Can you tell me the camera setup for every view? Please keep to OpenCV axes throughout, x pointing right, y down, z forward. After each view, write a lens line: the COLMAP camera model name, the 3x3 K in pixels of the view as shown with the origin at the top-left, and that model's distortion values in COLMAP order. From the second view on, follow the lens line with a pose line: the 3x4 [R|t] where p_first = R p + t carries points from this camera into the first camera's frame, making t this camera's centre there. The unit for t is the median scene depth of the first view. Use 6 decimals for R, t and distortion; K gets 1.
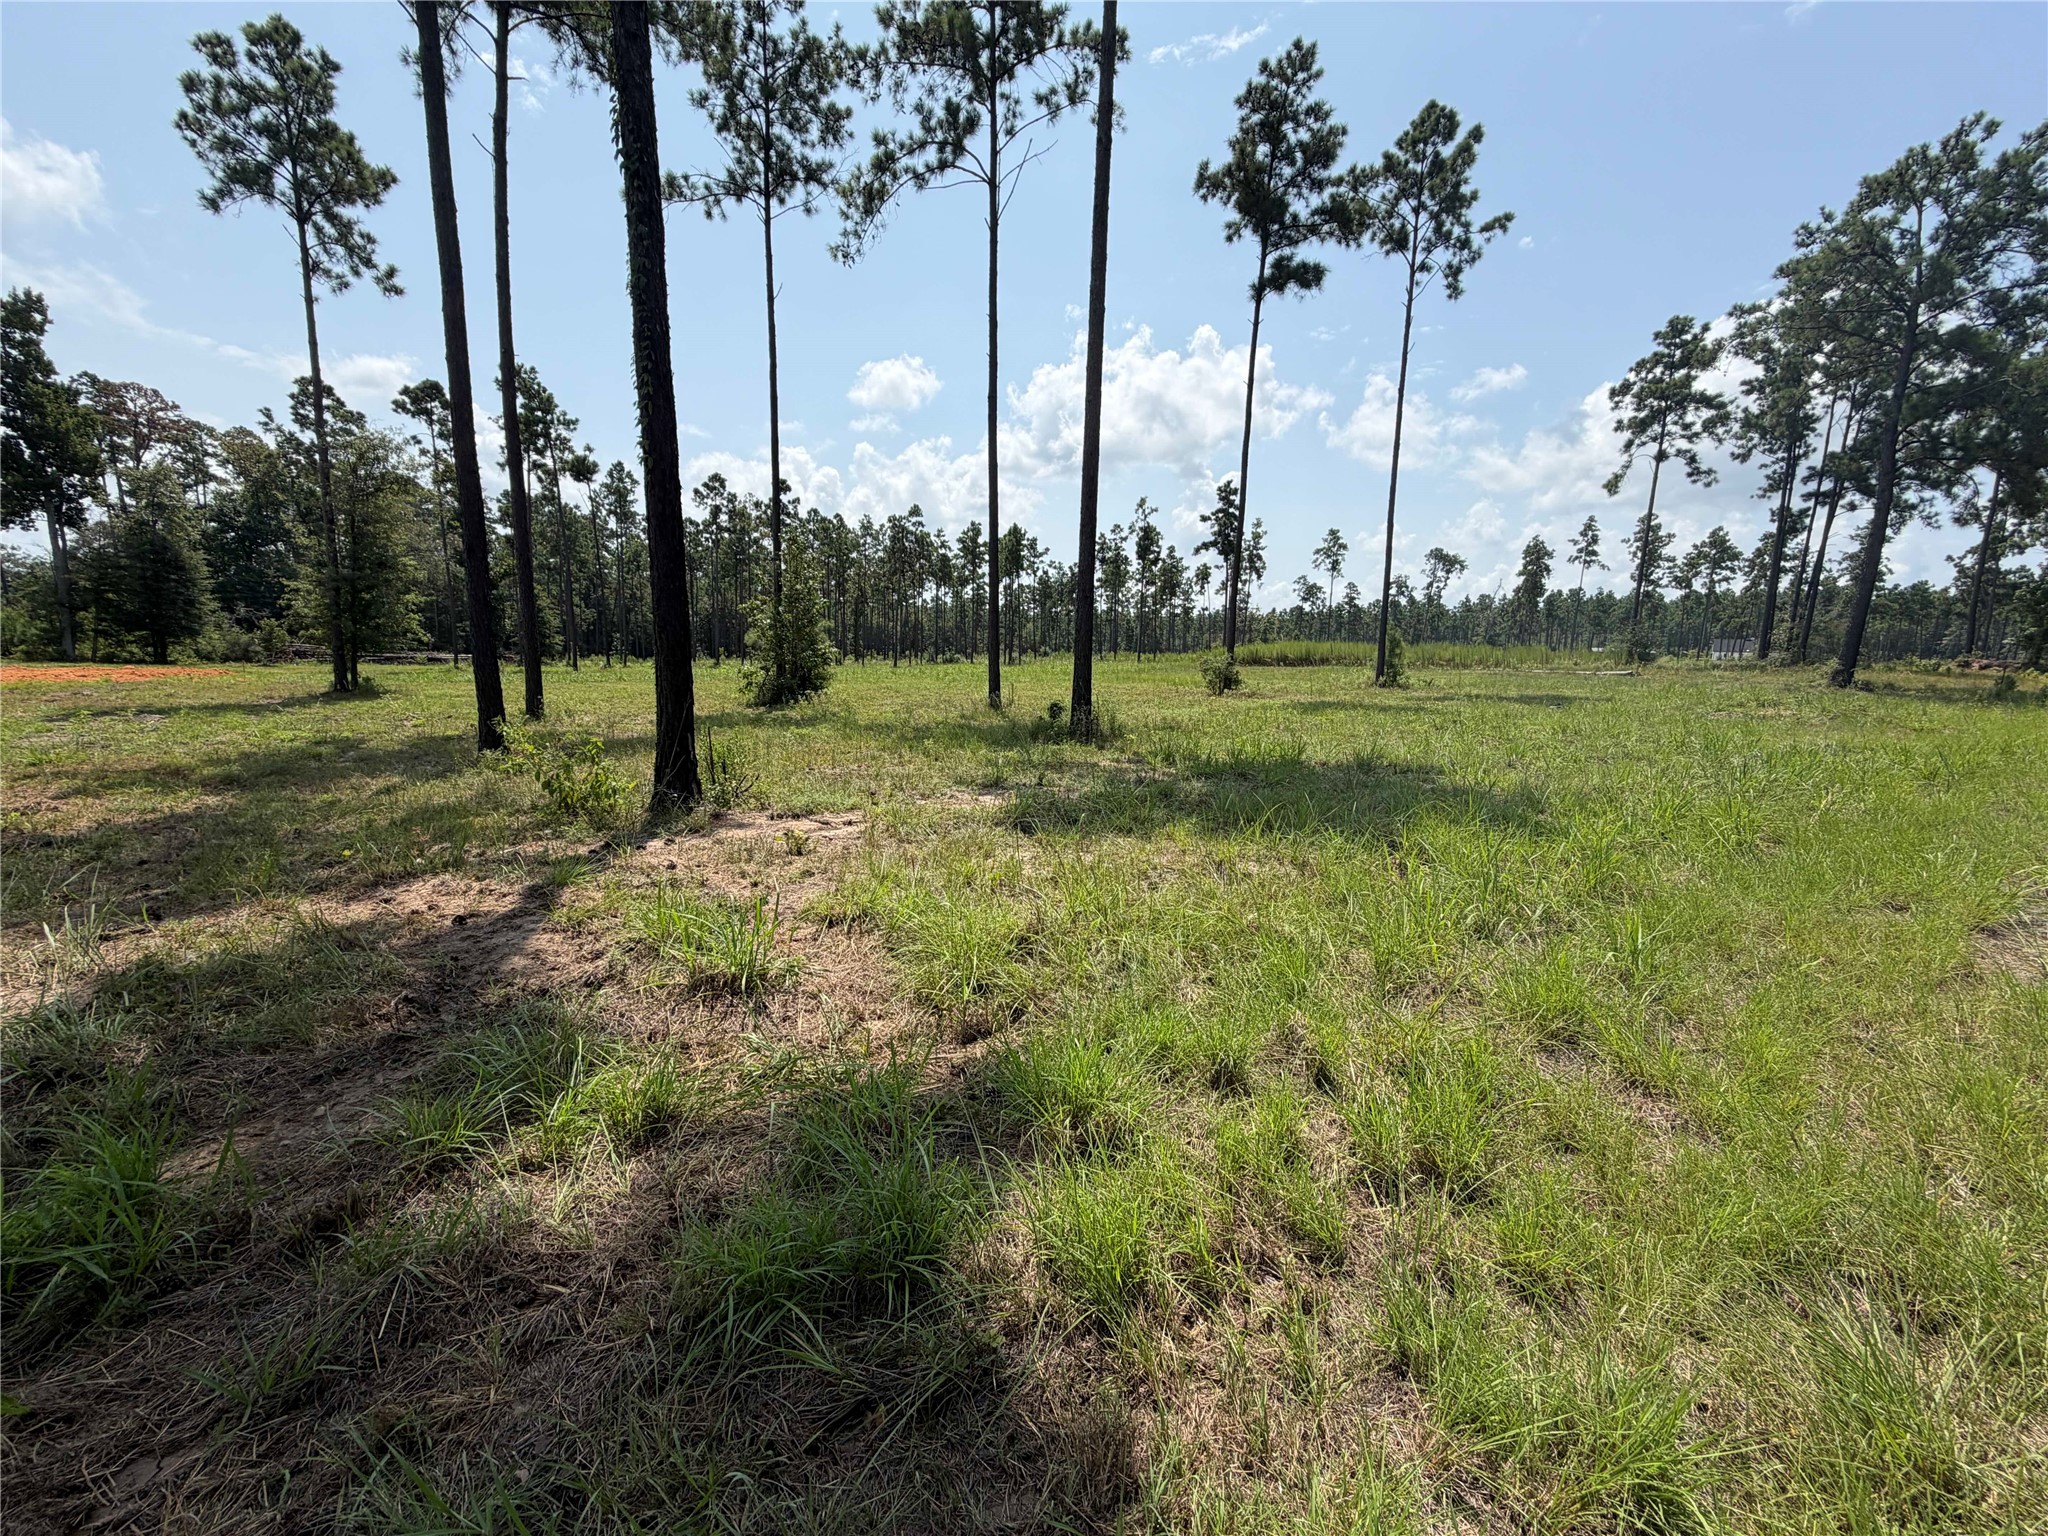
lens RADIAL K [[811.7, 0, 1019.7], [0, 811.7, 755.4], [0, 0, 1]] dist [0.001074, -0.000237]
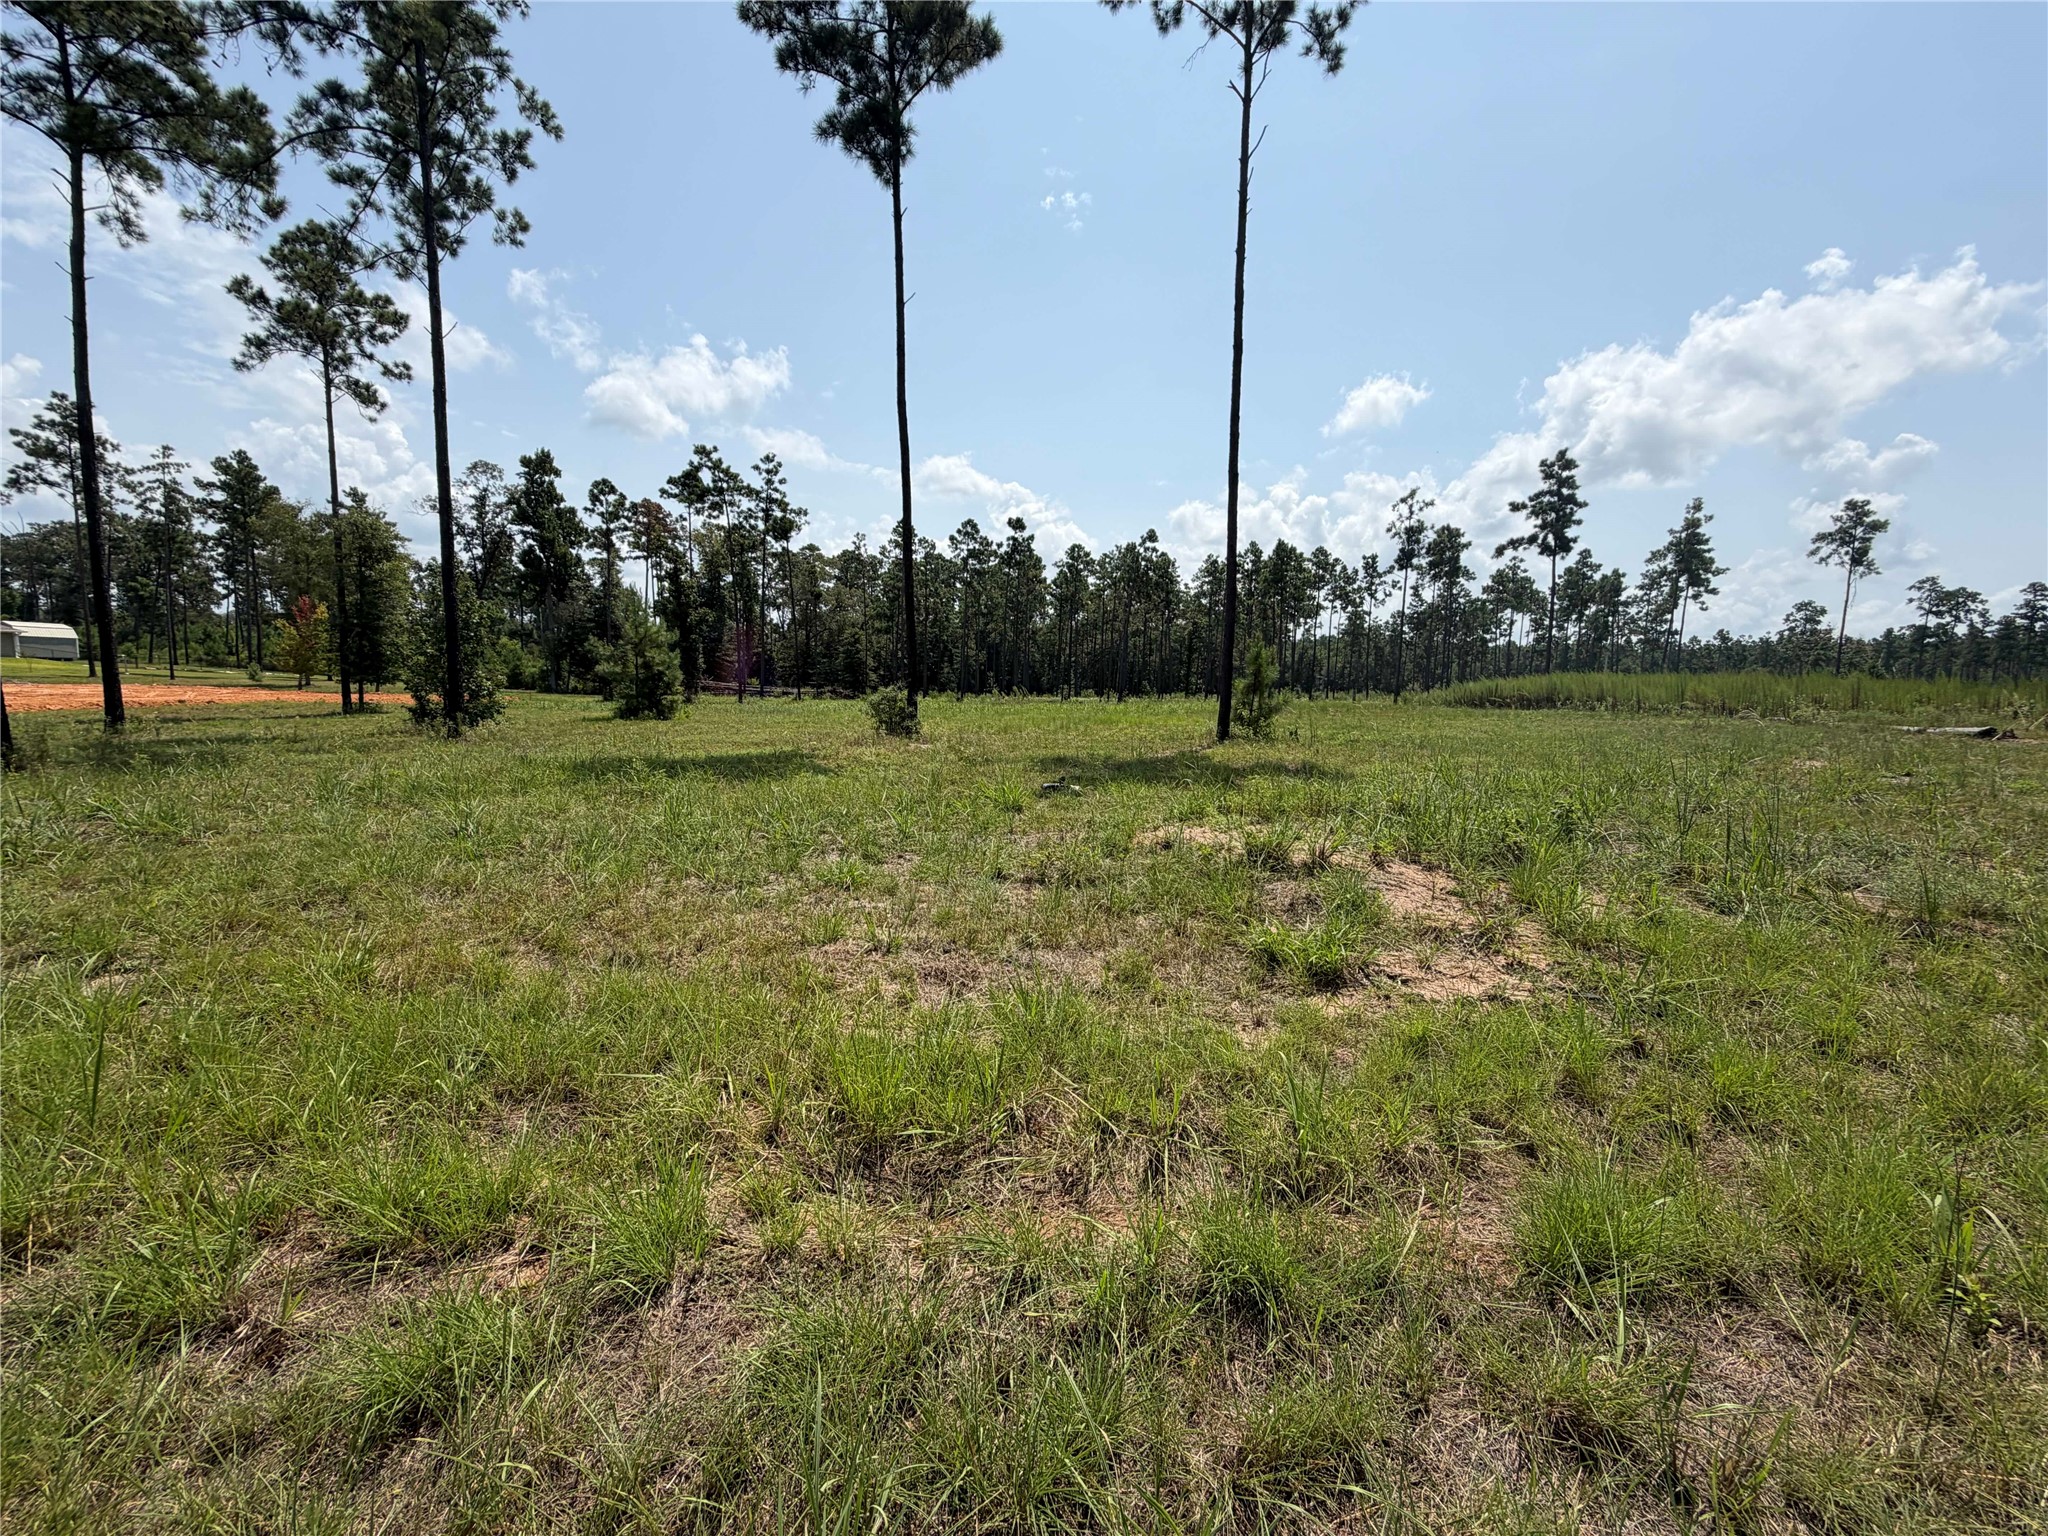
lens RADIAL K [[811.7, 0, 1020.0], [0, 811.7, 771.2], [0, 0, 1]] dist [0.001074, -0.000237]
pose [[0.837315, 0.058378, -0.543594, 0.478643], [-0.074314, 0.997208, -0.007375, -0.032548], [0.541646, 0.046572, 0.839316, 0.292368]]
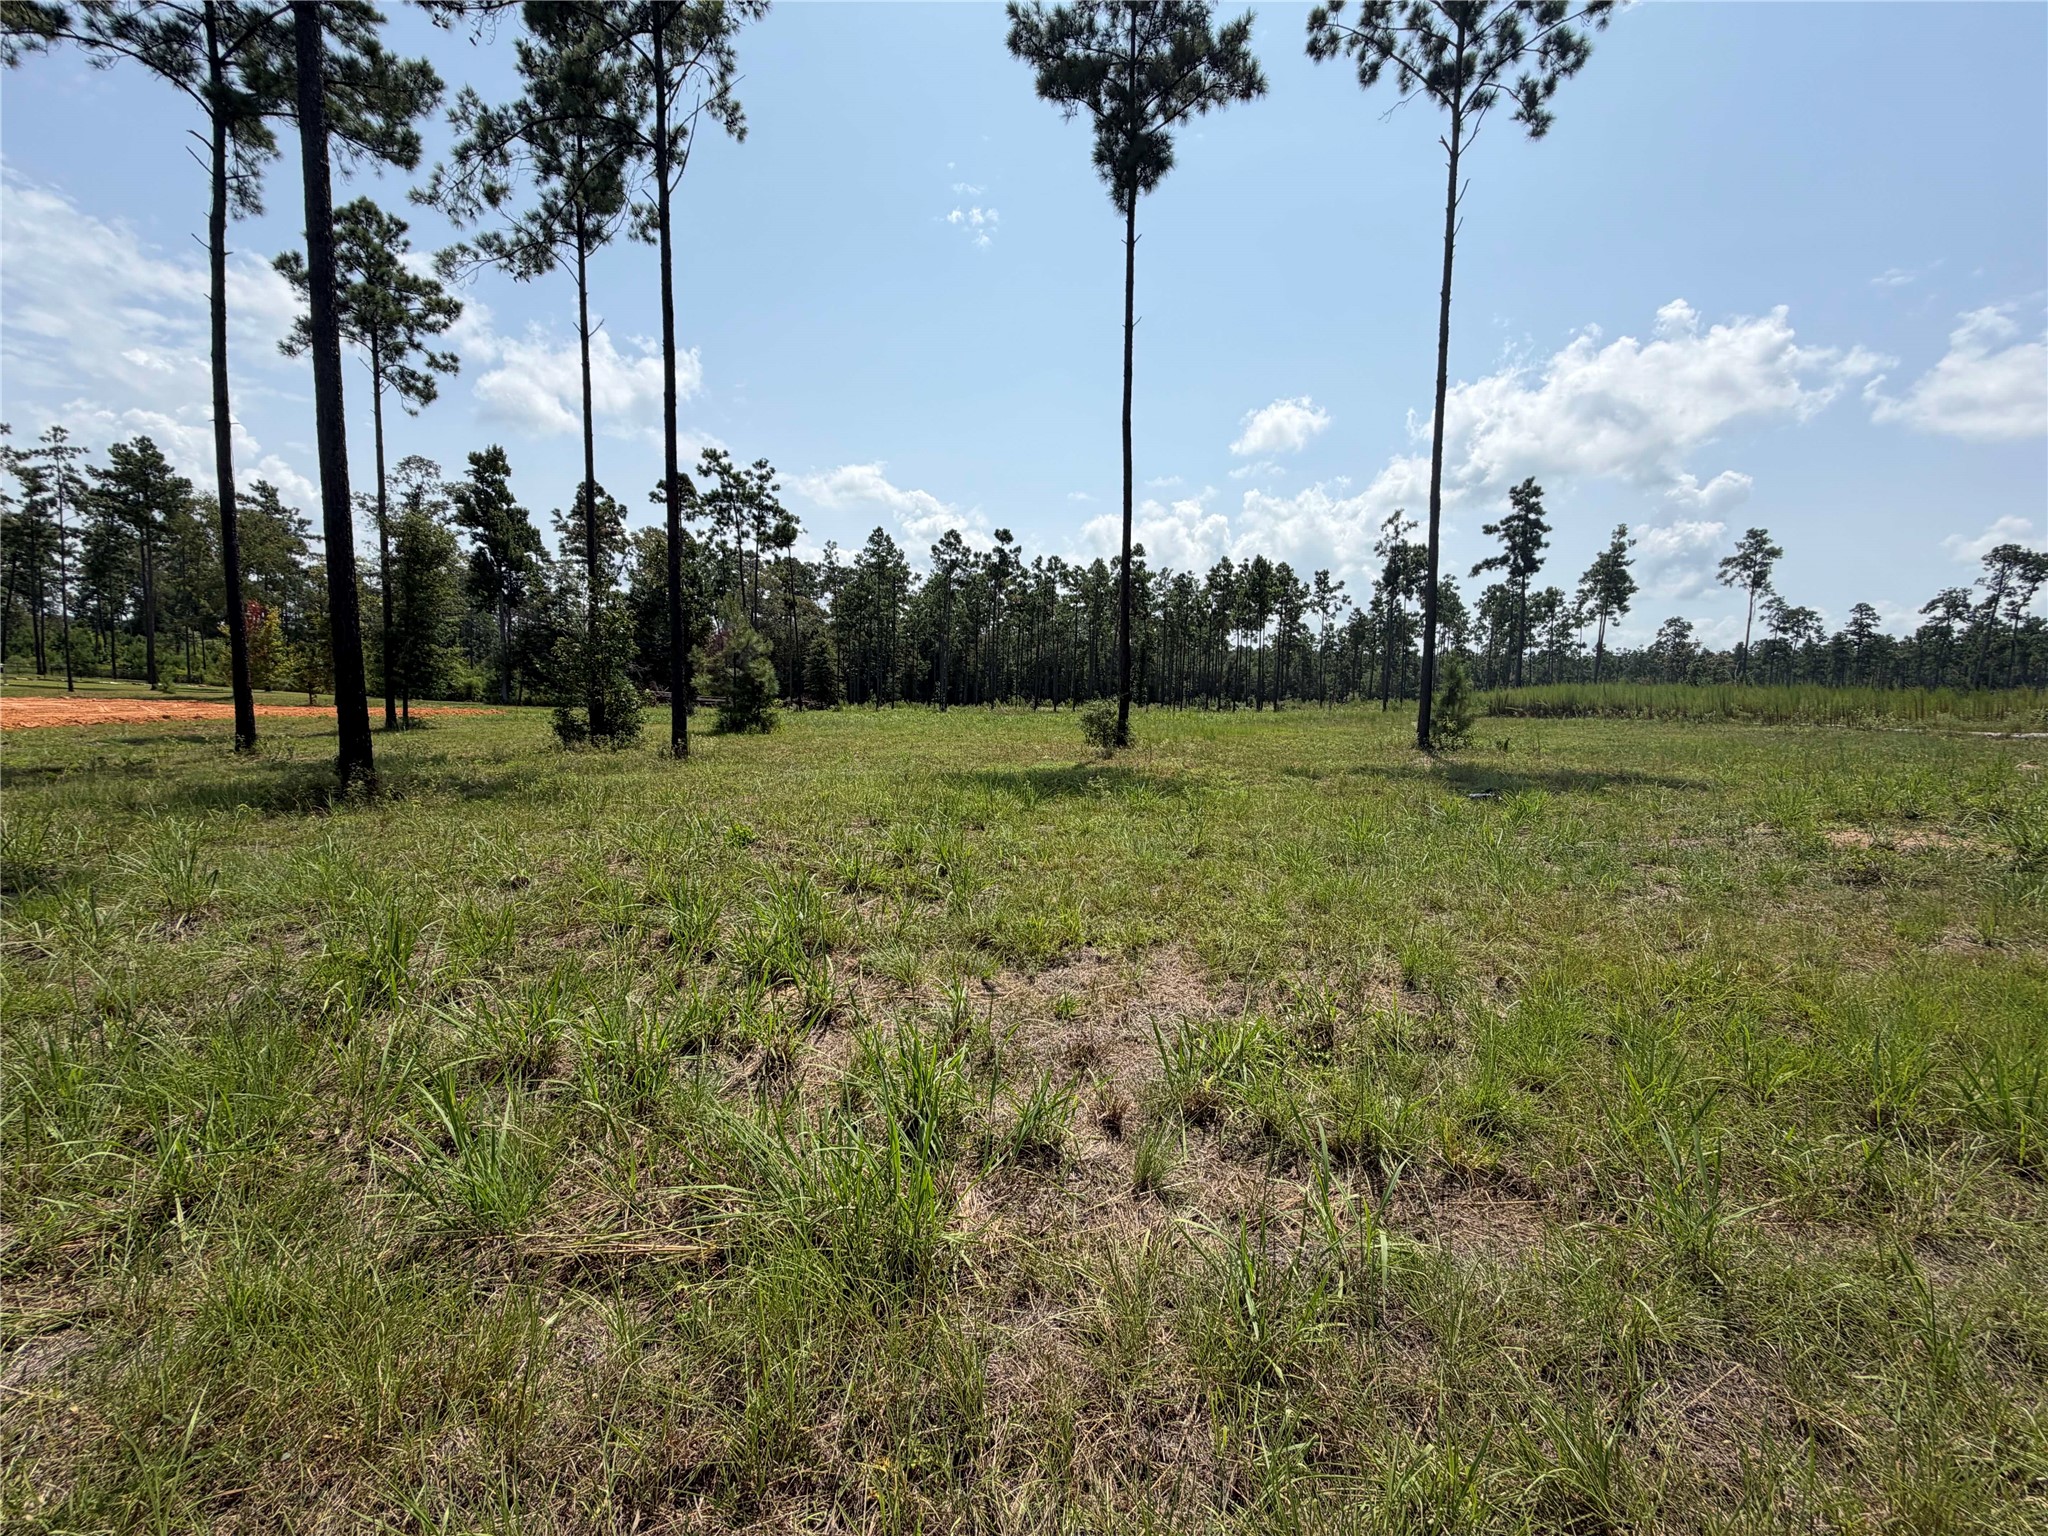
lens RADIAL K [[811.7, 0, 1020.4], [0, 811.7, 767.5], [0, 0, 1]] dist [0.001074, -0.000237]
pose [[0.893933, 0.039173, -0.446484, 0.329194], [-0.058883, 0.997803, -0.030350, -0.022803], [0.444315, 0.053421, 0.894277, 0.200115]]
